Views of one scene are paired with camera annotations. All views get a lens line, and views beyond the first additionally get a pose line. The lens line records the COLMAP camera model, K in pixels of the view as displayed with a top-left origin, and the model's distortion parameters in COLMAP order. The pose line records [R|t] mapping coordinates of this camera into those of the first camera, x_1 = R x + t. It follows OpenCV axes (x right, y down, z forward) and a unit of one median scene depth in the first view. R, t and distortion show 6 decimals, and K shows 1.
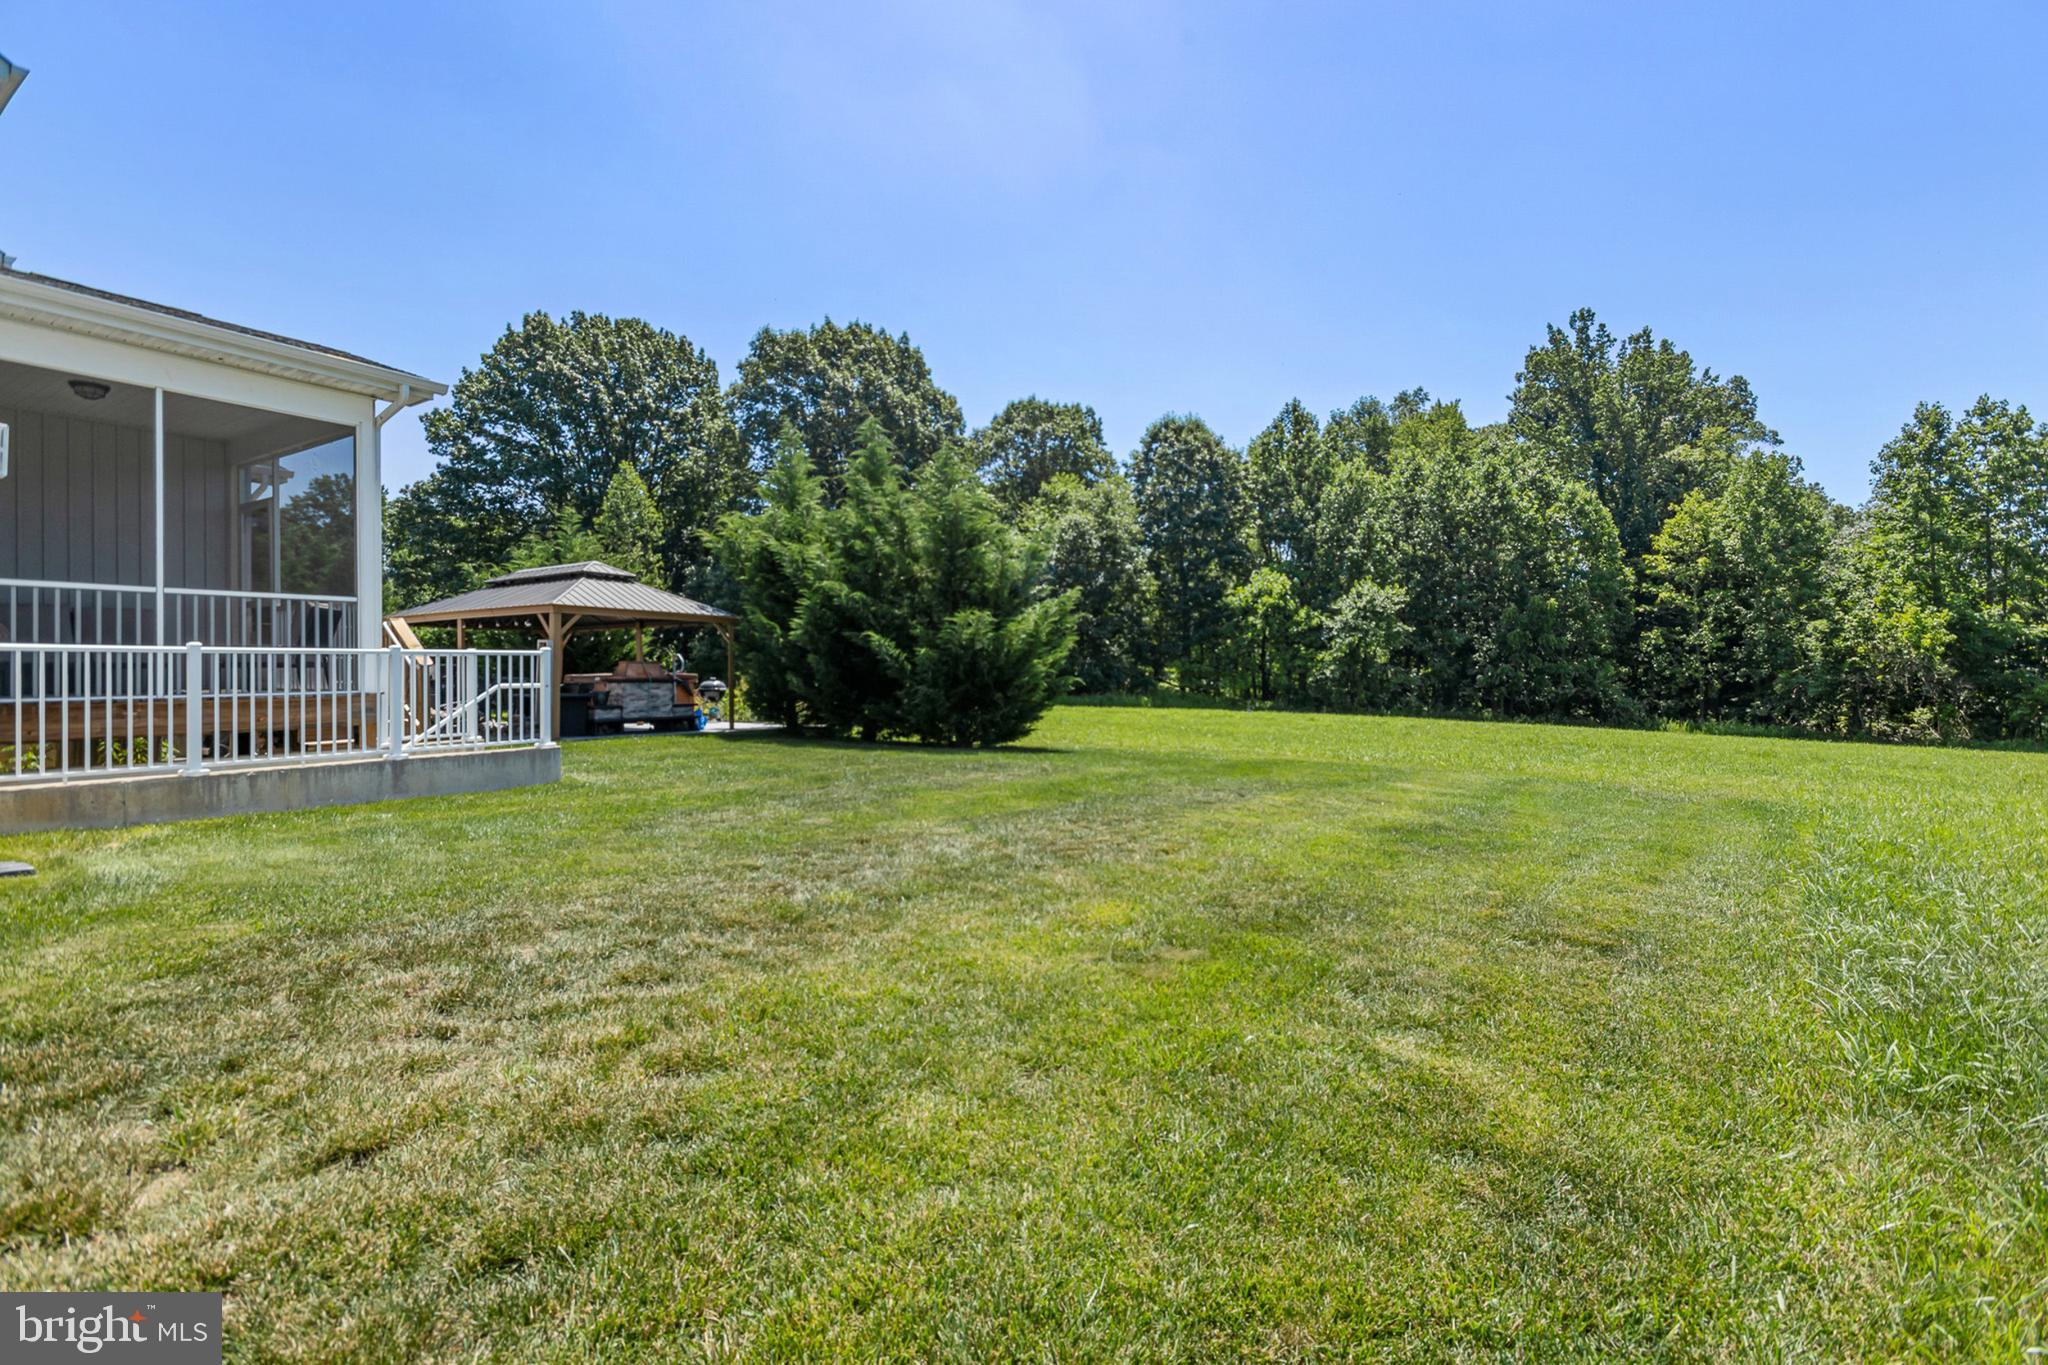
lens RADIAL K [[913.5, 0, 975.6], [0, 913.5, 650.8], [0, 0, 1]] dist [-0.002049, 0.002615]
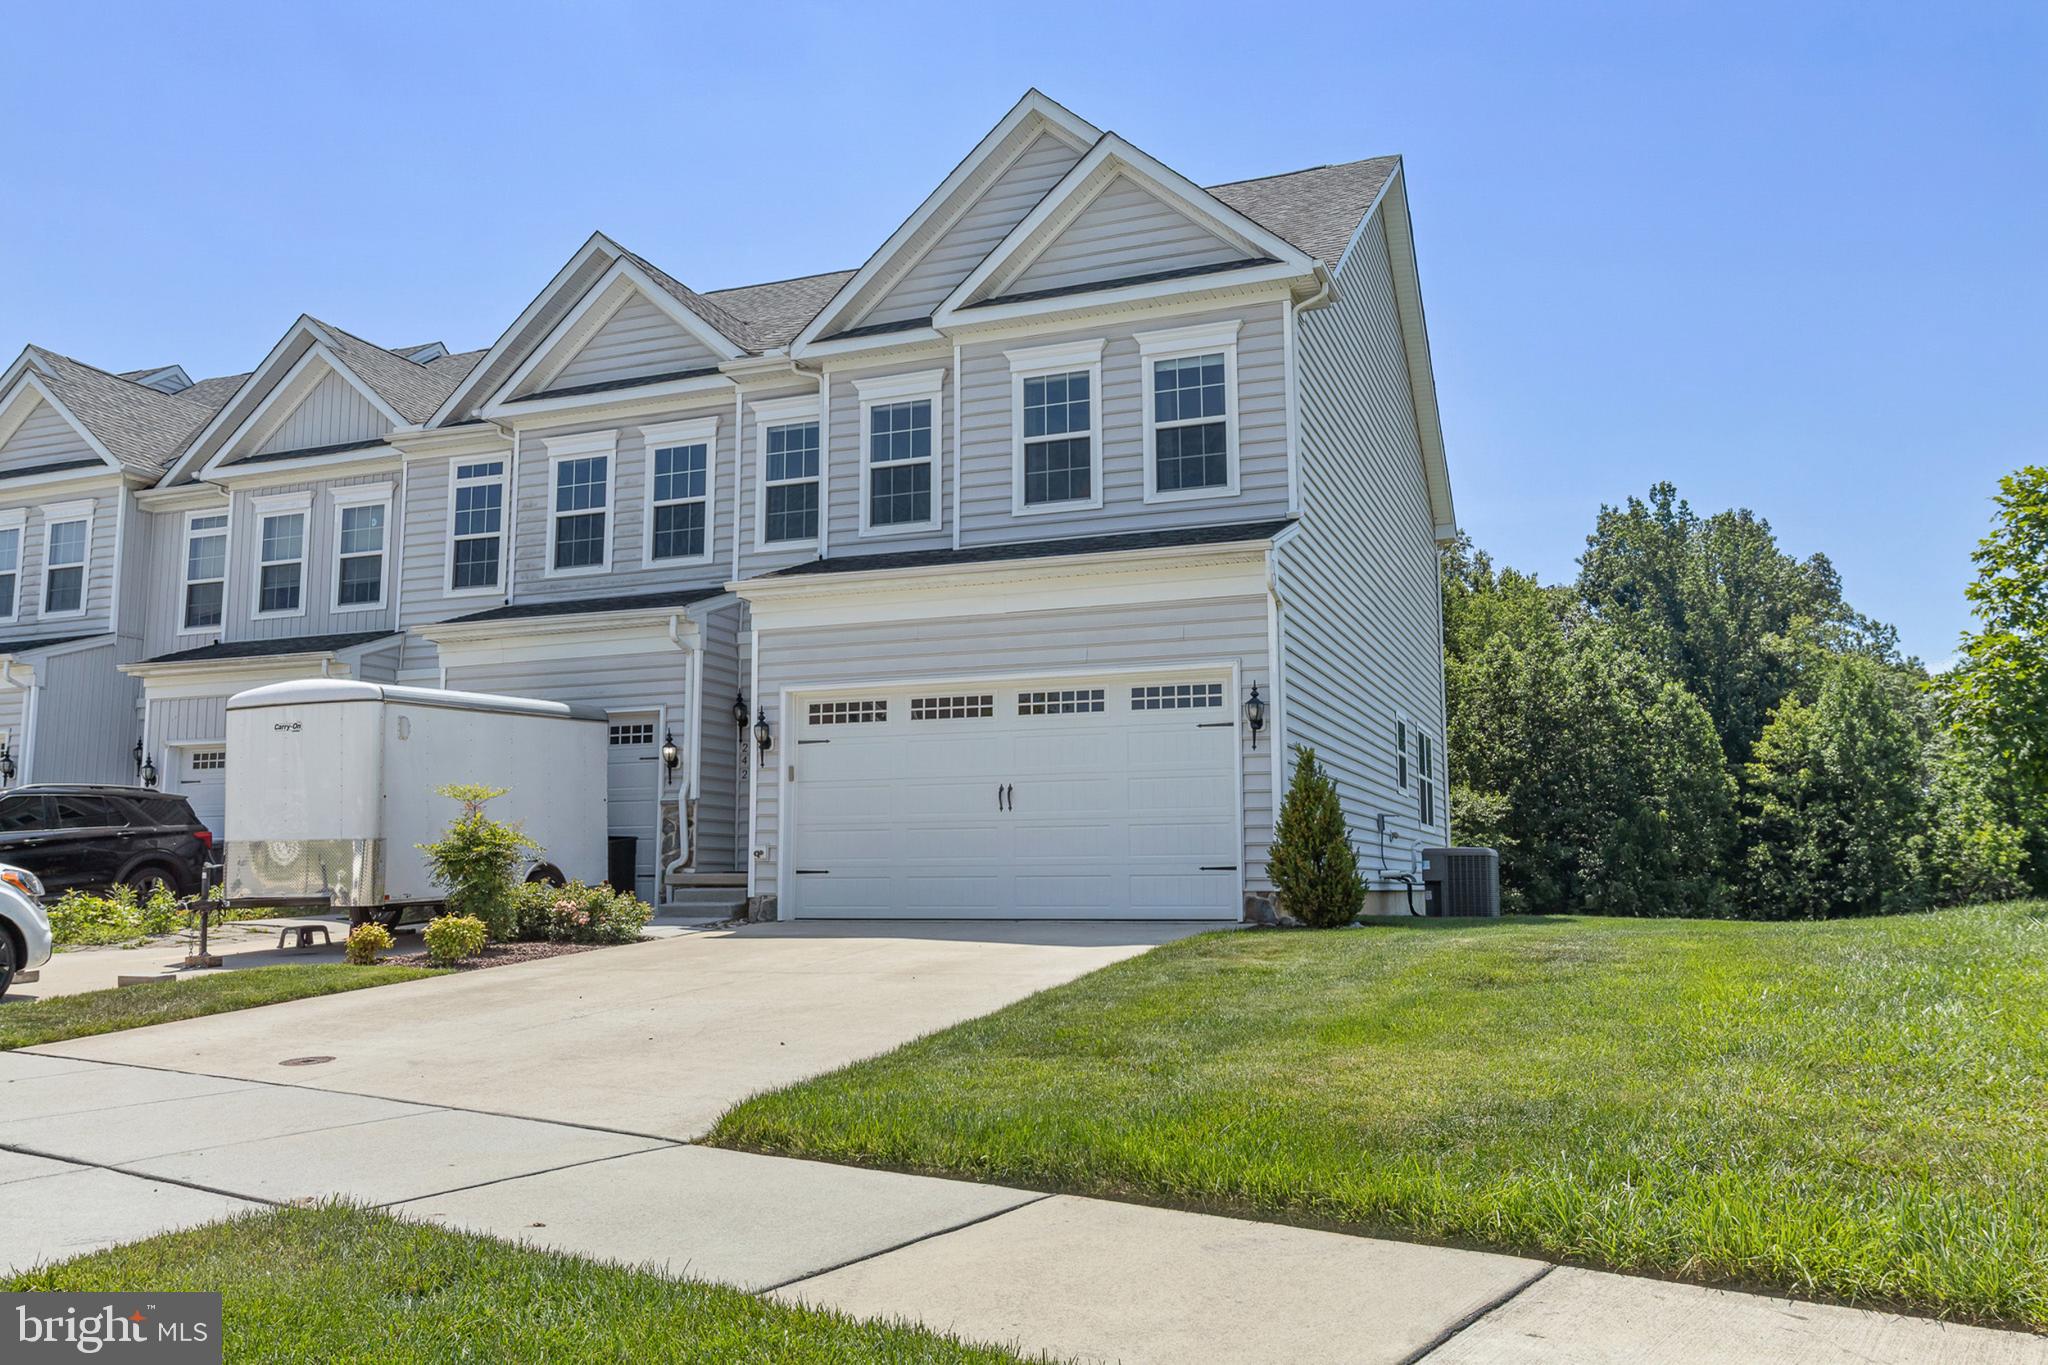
lens RADIAL K [[1487.3, 0, 1003.5], [0, 1487.3, 686.0], [0, 0, 1]] dist [0.016204, 0.002852]
pose [[0.982246, 0.023984, 0.186058, -0.291768], [-0.001150, 0.992544, -0.121879, 0.003003], [-0.187594, 0.119501, 0.974950, -0.344983]]
